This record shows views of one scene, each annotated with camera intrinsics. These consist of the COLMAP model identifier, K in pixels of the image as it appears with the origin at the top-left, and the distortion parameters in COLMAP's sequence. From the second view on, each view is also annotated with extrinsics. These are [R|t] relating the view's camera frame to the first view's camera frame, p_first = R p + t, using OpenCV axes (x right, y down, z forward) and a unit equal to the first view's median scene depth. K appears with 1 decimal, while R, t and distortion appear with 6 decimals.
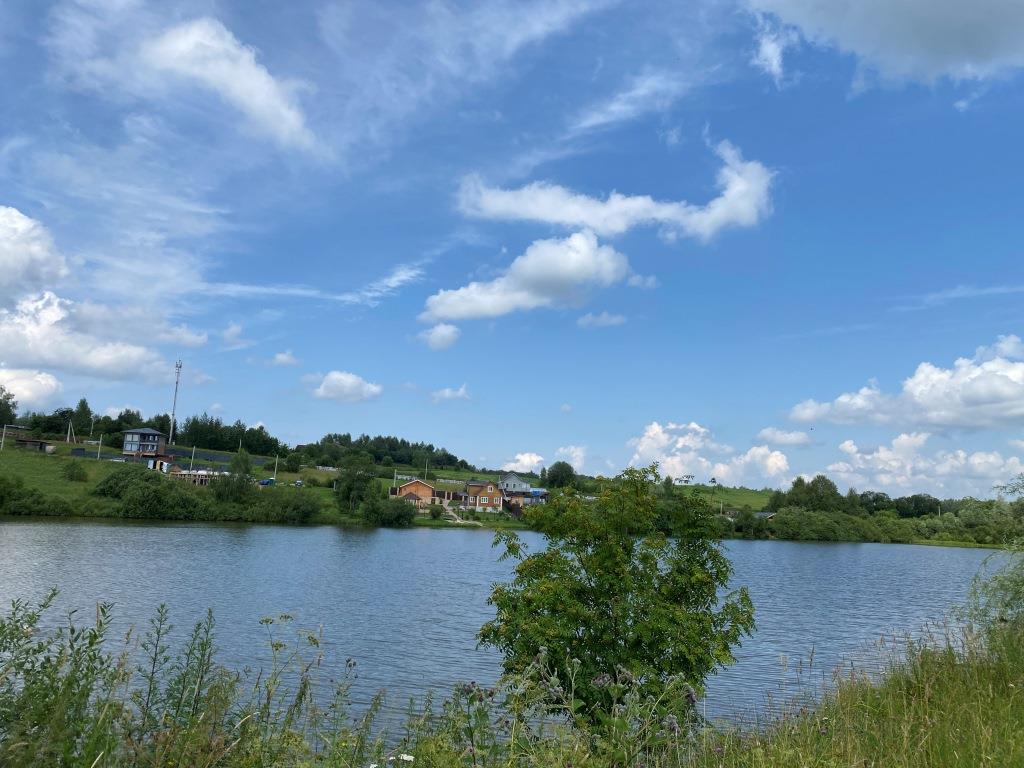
lens RADIAL K [[723.5, 0, 514.3], [0, 723.5, 394.2], [0, 0, 1]] dist [0.089638, -0.166255]
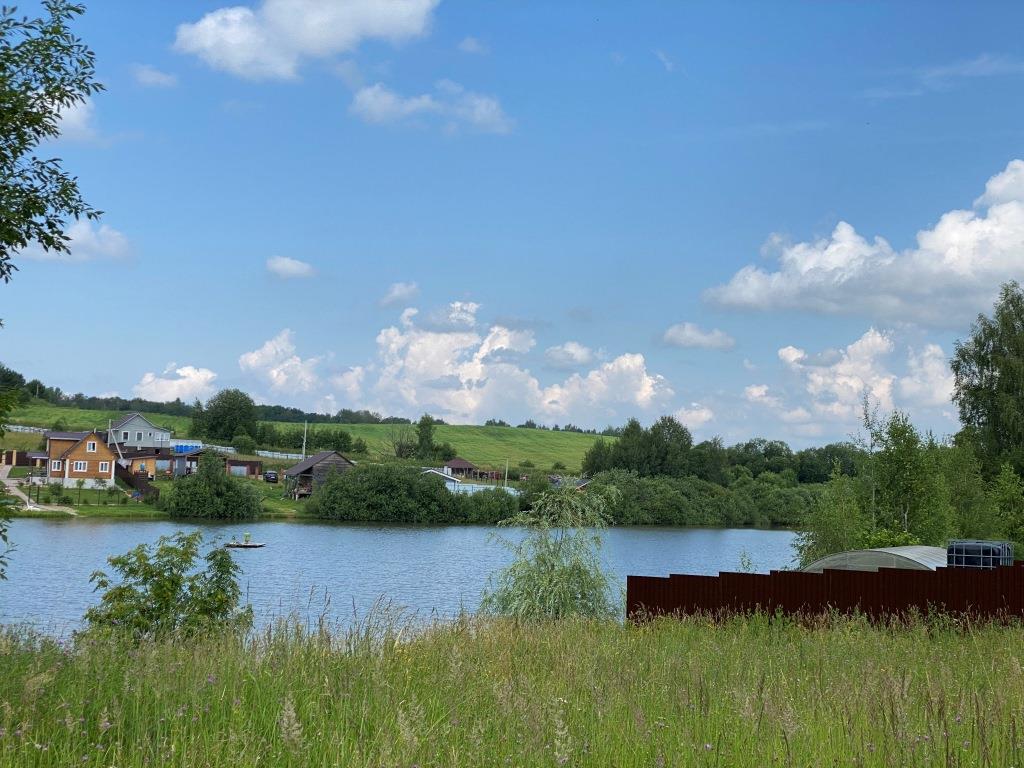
lens RADIAL K [[1438.6, 0, 512.0], [0, 1438.6, 384.0], [0, 0, 1]] dist [0.006528, 0.075962]
pose [[0.968787, 0.001913, 0.247889, 0.003982], [-0.026457, 0.995057, 0.095720, -0.025321], [-0.246480, -0.099291, 0.964048, -0.101837]]
